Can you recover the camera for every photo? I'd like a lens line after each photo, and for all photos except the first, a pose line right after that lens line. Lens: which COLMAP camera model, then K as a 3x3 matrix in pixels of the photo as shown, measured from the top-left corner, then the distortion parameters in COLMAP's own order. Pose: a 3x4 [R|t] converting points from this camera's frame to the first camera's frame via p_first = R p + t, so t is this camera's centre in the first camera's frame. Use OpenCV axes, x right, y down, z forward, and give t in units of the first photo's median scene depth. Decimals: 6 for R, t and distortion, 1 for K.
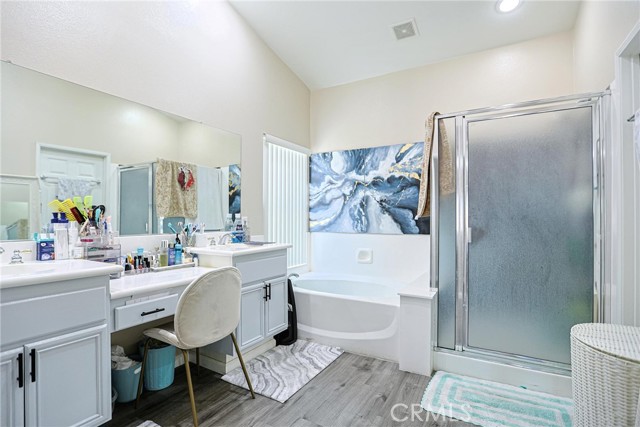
lens RADIAL K [[309.7, 0, 314.3], [0, 309.7, 217.8], [0, 0, 1]] dist [-0.039559, 0.010306]
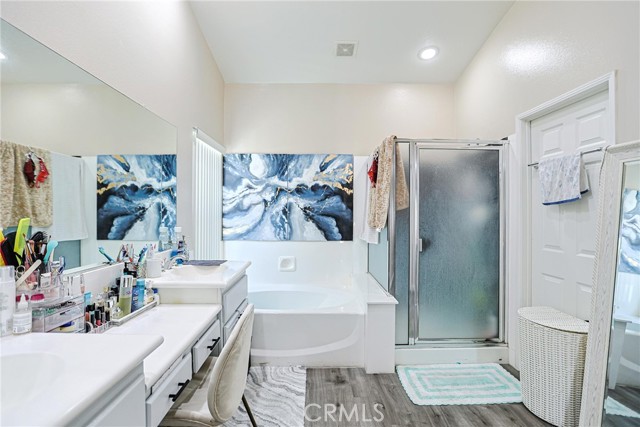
lens RADIAL K [[309.7, 0, 318.3], [0, 309.7, 213.2], [0, 0, 1]] dist [-0.039559, 0.010306]
pose [[0.860589, 0.002026, 0.509297, -0.270985], [-0.002347, 0.999997, -0.000011, -0.040131], [-0.509295, -0.001186, 0.860591, 0.112481]]
